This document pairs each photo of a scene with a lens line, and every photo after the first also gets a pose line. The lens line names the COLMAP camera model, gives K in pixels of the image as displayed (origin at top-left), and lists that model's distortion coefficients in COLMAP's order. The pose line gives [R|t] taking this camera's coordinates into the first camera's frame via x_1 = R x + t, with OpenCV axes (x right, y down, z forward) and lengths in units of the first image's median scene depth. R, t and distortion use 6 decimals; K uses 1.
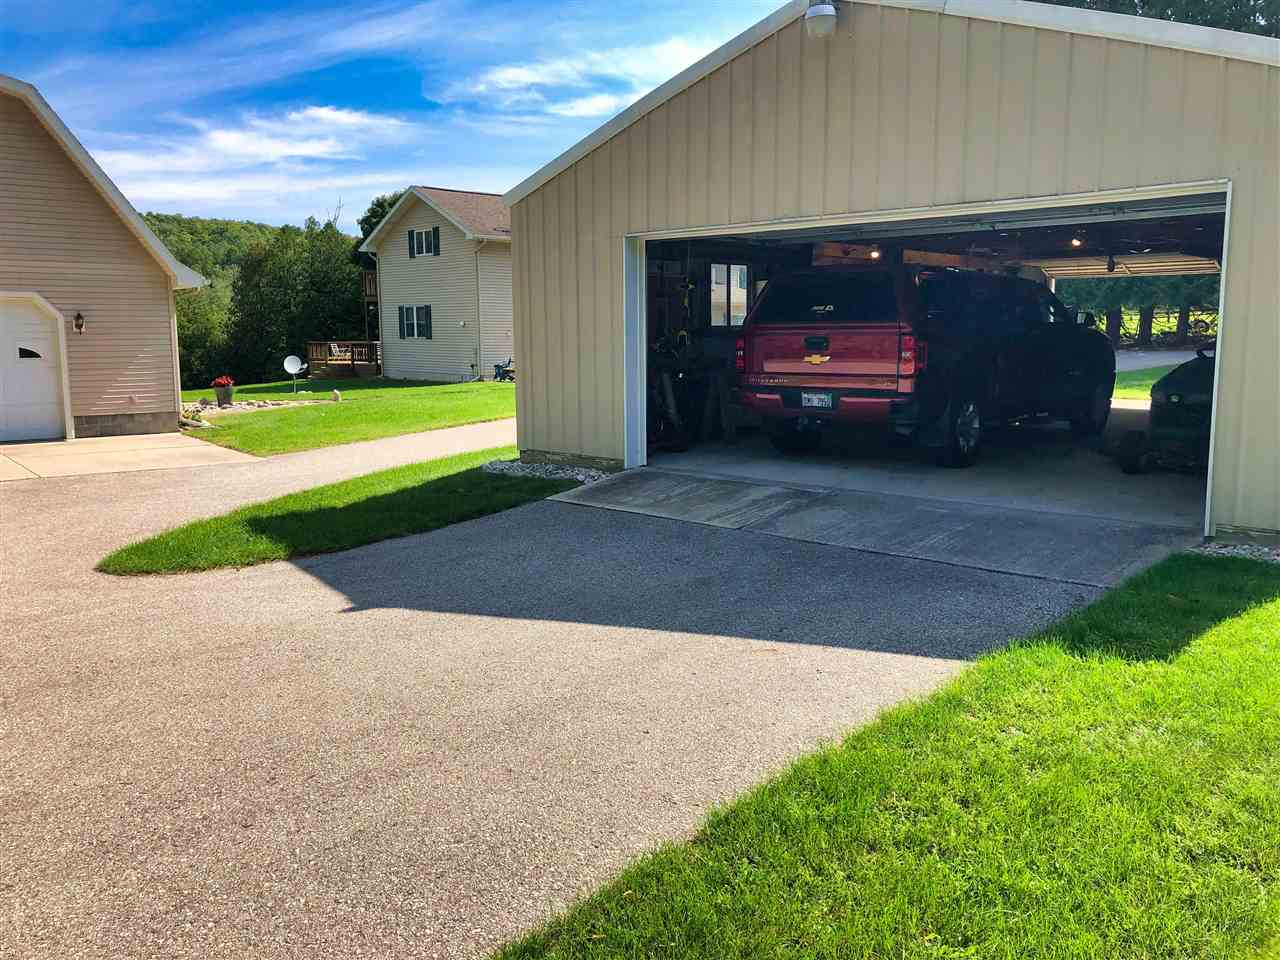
lens RADIAL K [[1050.6, 0, 640.0], [0, 1050.6, 480.0], [0, 0, 1]] dist [0.011503, 0.003818]
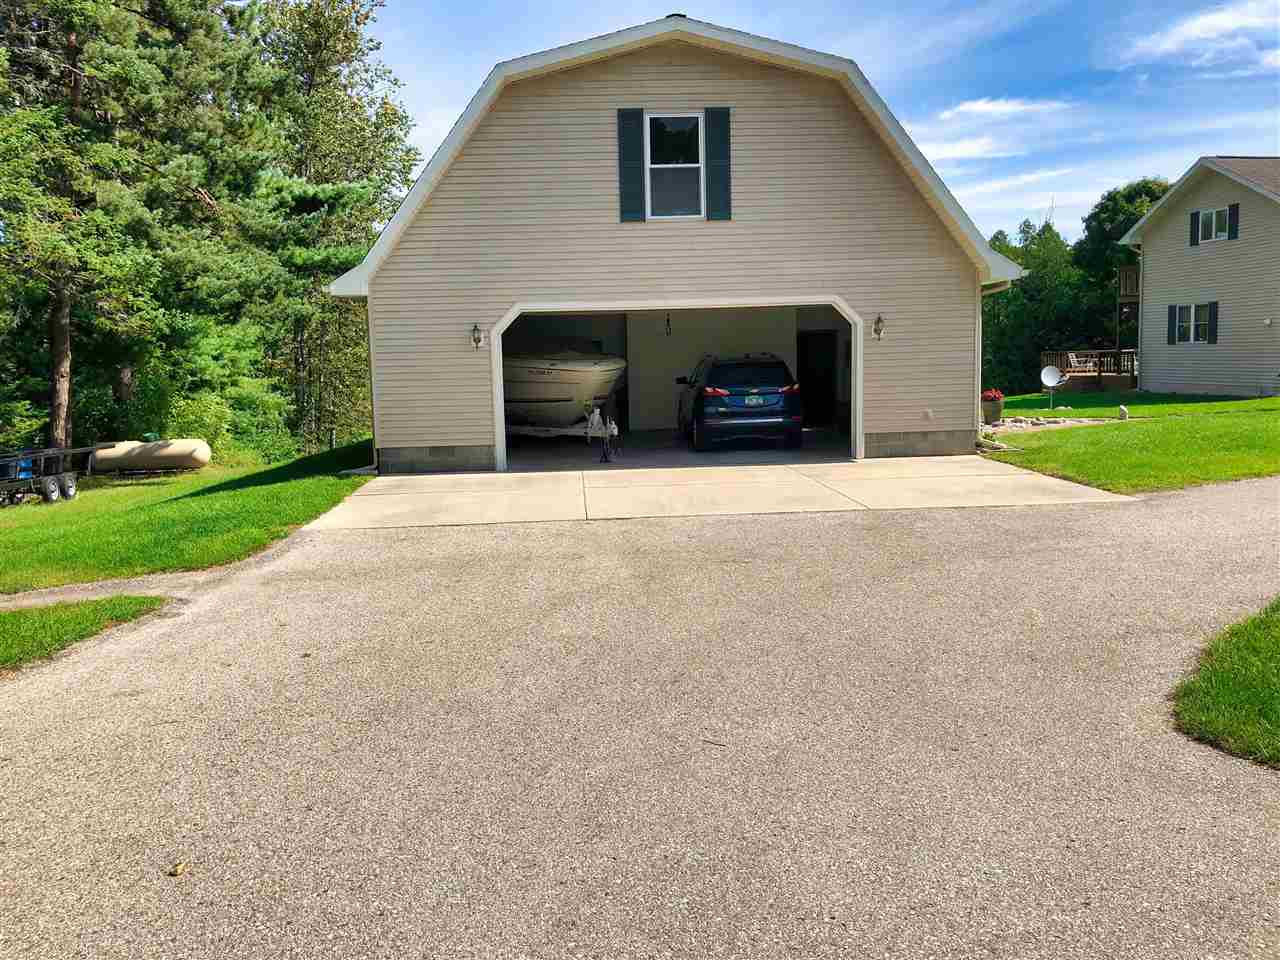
lens RADIAL K [[1050.6, 0, 640.0], [0, 1050.6, 480.0], [0, 0, 1]] dist [0.011503, 0.003818]
pose [[0.820303, 0.047983, -0.569913, -0.095619], [-0.056502, 0.998399, 0.002732, -0.006592], [0.569131, 0.029960, 0.821701, 0.086038]]
